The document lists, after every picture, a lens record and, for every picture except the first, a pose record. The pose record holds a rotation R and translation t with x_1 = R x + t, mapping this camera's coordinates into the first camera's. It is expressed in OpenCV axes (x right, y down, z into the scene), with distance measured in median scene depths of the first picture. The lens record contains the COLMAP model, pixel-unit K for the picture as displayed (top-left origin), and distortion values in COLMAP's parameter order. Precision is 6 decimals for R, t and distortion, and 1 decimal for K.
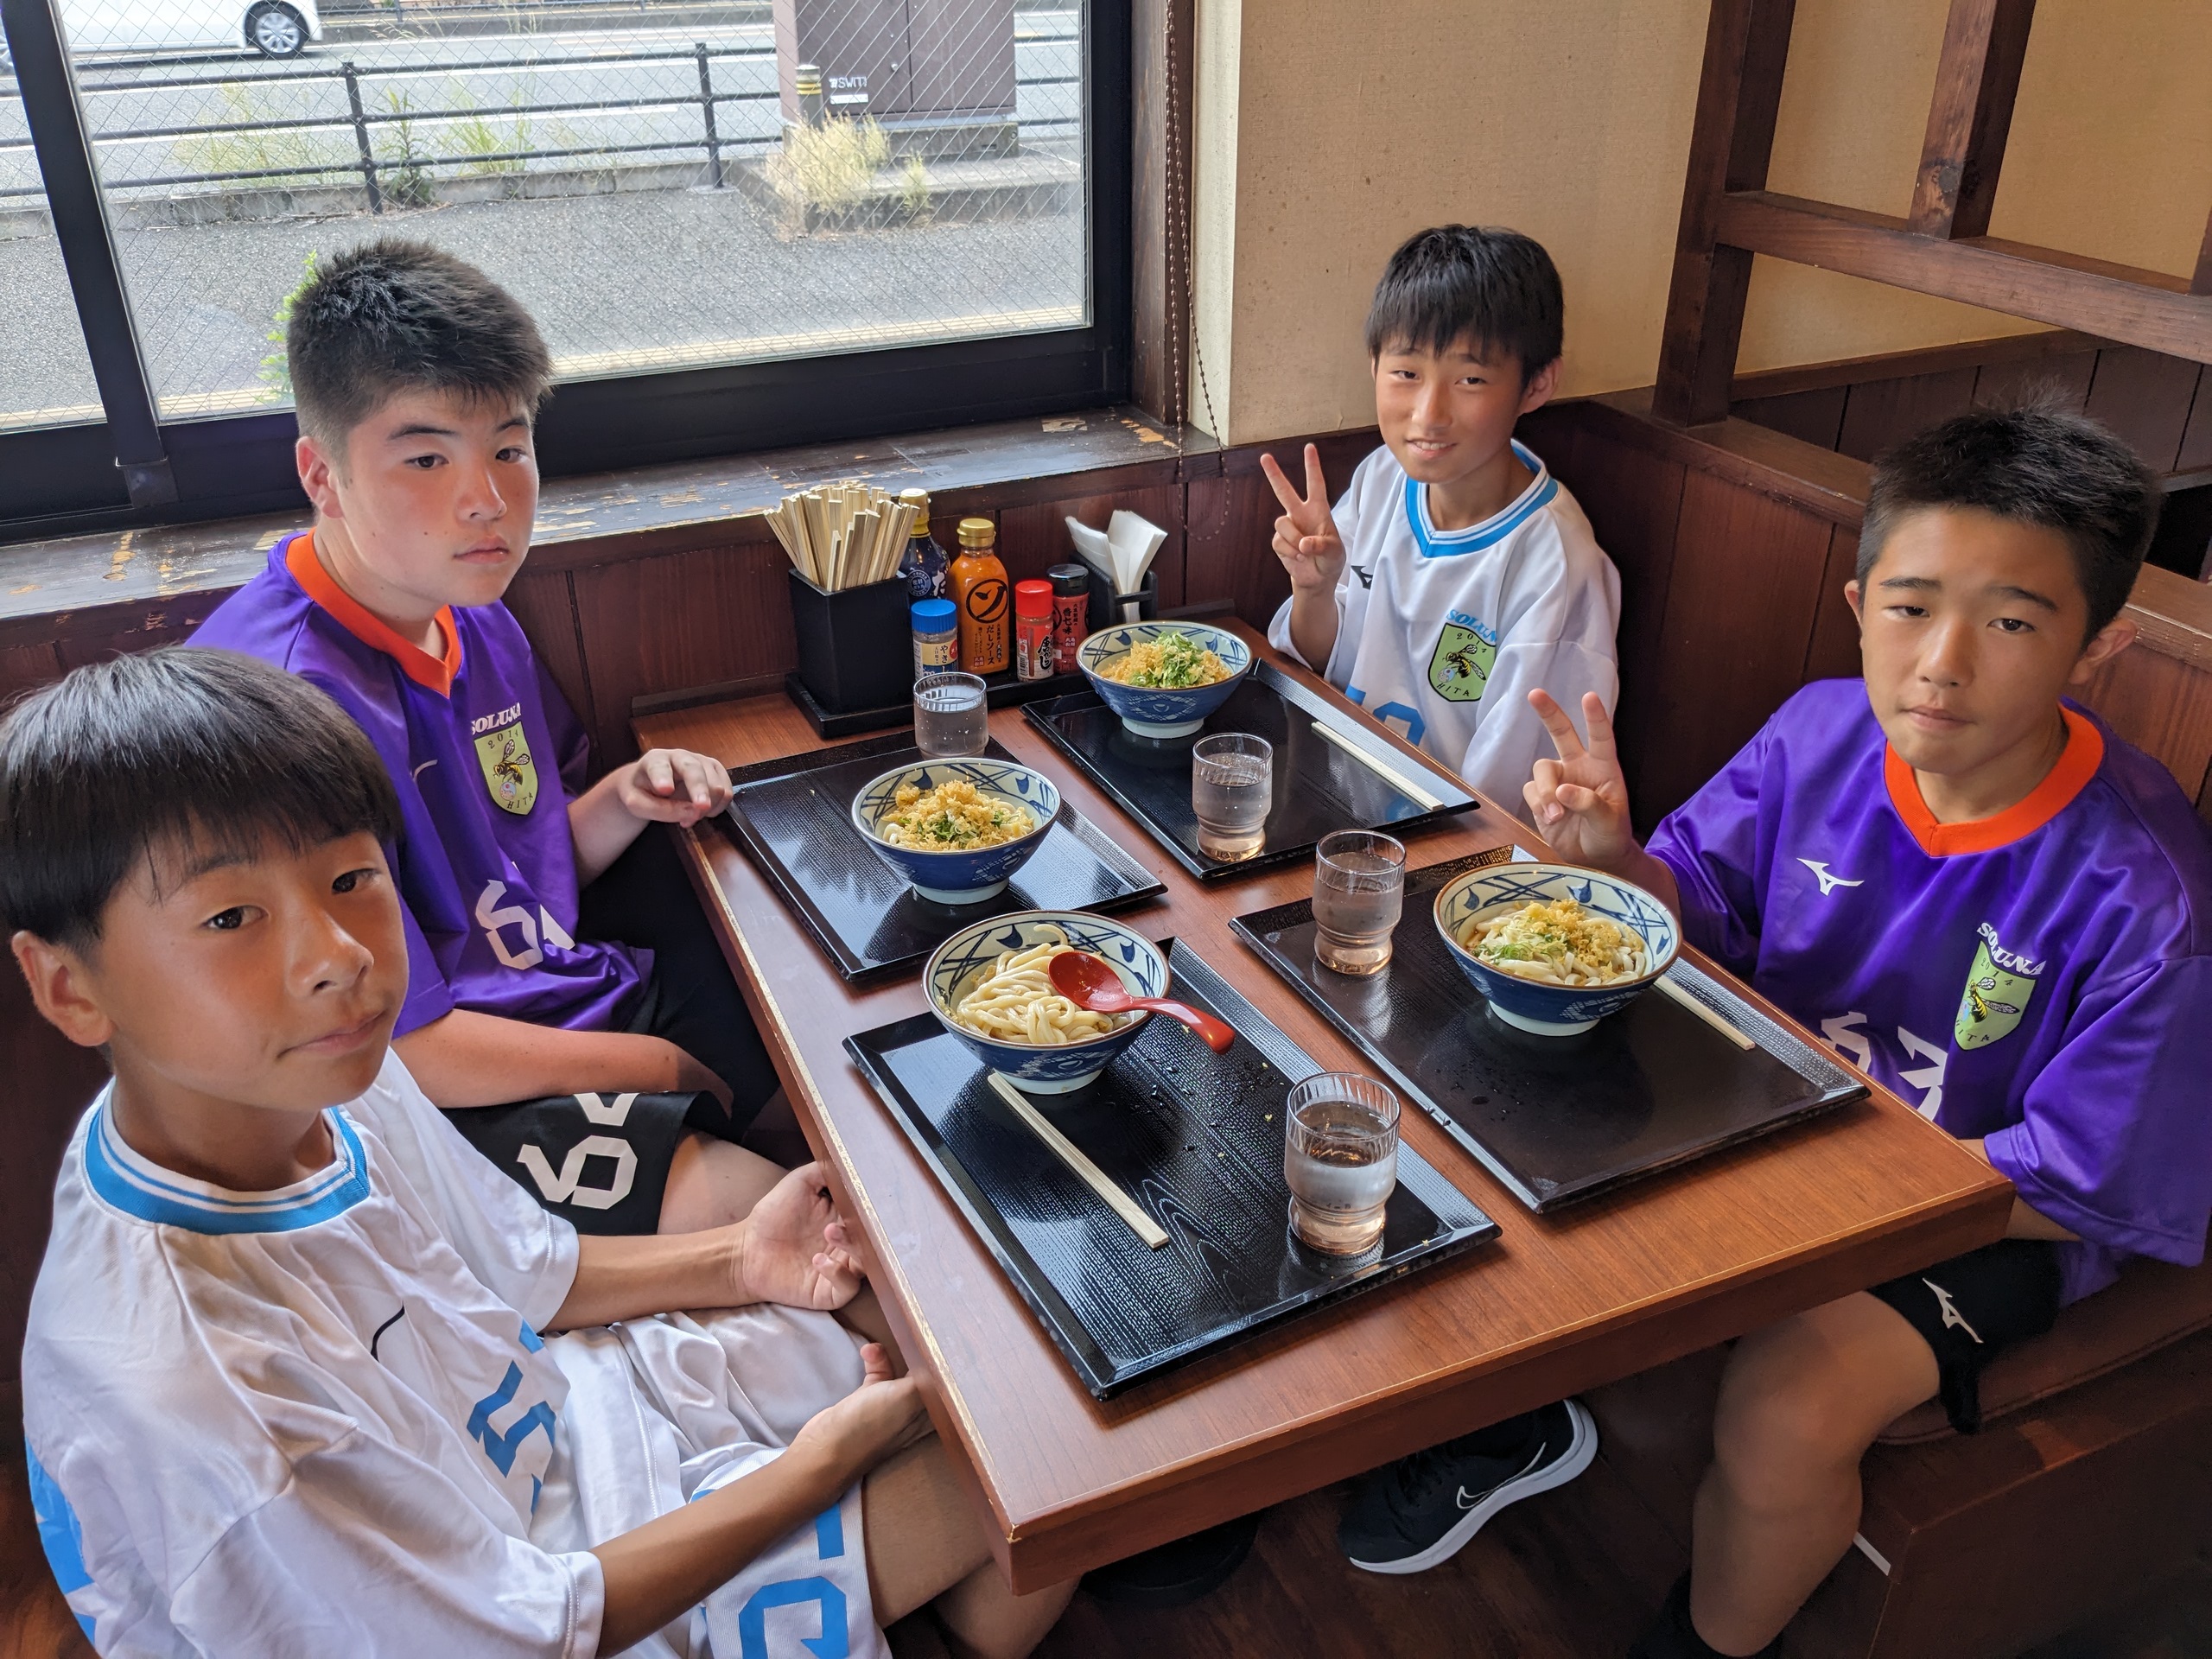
lens RADIAL K [[1757.8, 0, 1106.0], [0, 1757.8, 829.5], [0, 0, 1]] dist [0.000783, -0.002694]
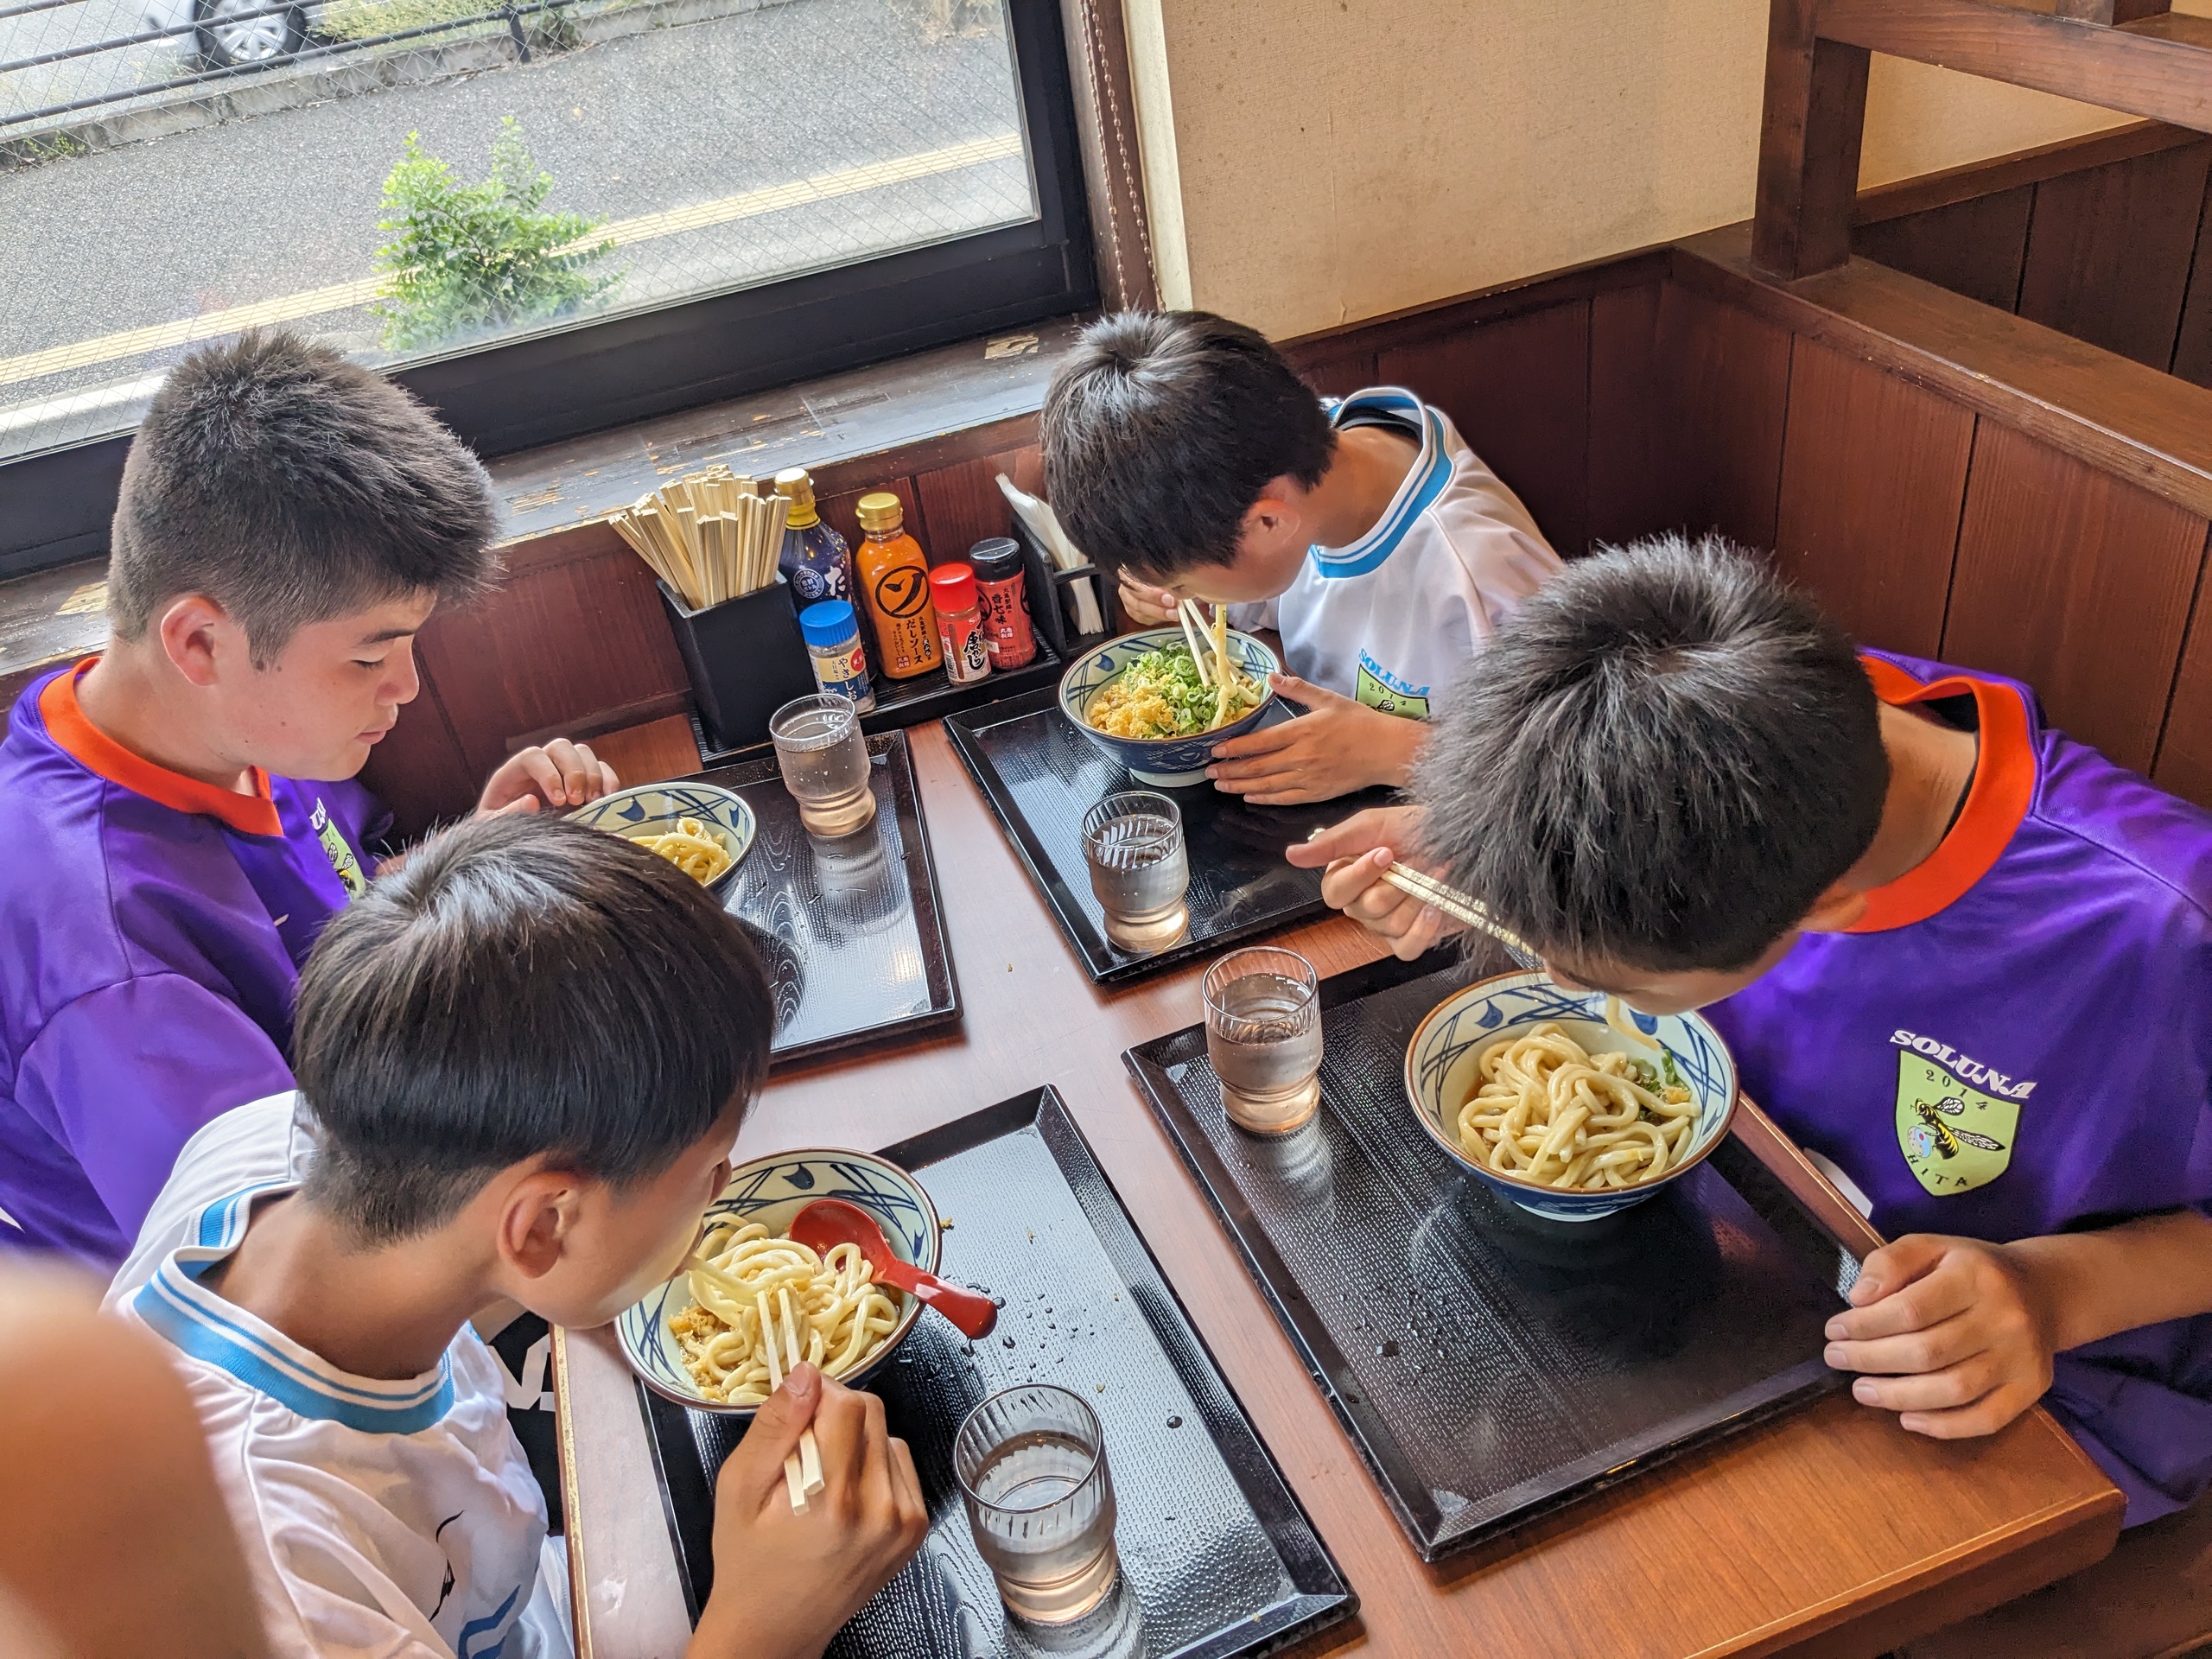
lens RADIAL K [[1765.7, 0, 1116.3], [0, 1765.7, 822.5], [0, 0, 1]] dist [-0.006445, -0.005705]
pose [[0.988186, -0.052671, -0.143923, 0.146234], [0.069323, 0.991145, 0.113252, -0.109037], [0.136683, -0.121891, 0.983087, 0.179088]]
